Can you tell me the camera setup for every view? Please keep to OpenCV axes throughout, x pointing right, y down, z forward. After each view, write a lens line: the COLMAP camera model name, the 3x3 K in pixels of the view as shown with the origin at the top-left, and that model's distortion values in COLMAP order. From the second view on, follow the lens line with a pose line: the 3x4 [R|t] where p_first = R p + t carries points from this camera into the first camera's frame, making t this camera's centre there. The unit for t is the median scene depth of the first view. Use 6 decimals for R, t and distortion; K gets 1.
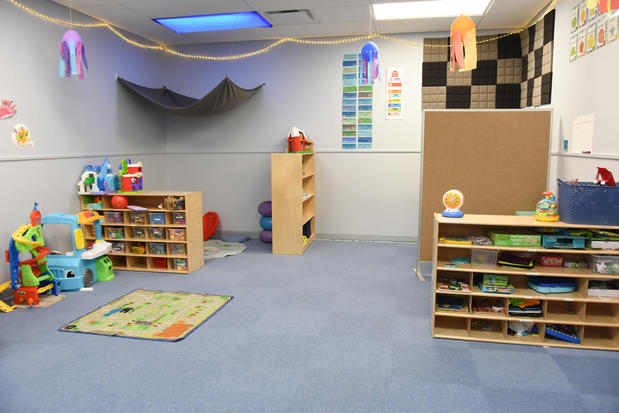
lens RADIAL K [[504.9, 0, 307.4], [0, 504.9, 203.9], [0, 0, 1]] dist [-0.030944, 0.002411]
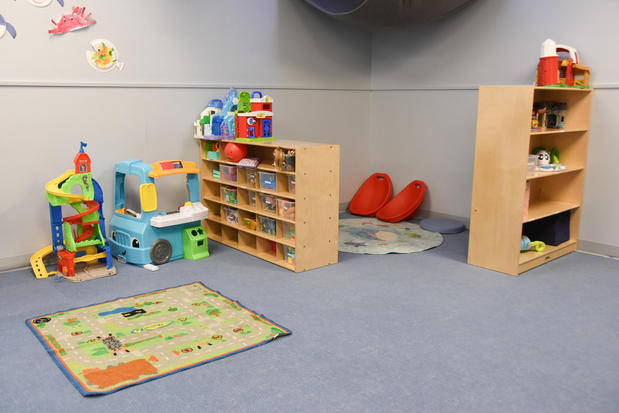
lens RADIAL K [[552.4, 0, 310.5], [0, 552.4, 212.1], [0, 0, 1]] dist [-0.036264, 0.010438]
pose [[0.776225, 0.138122, -0.615140, 0.221617], [-0.085194, 0.989737, 0.114730, -0.020666], [0.624673, -0.036650, 0.780026, 0.522314]]
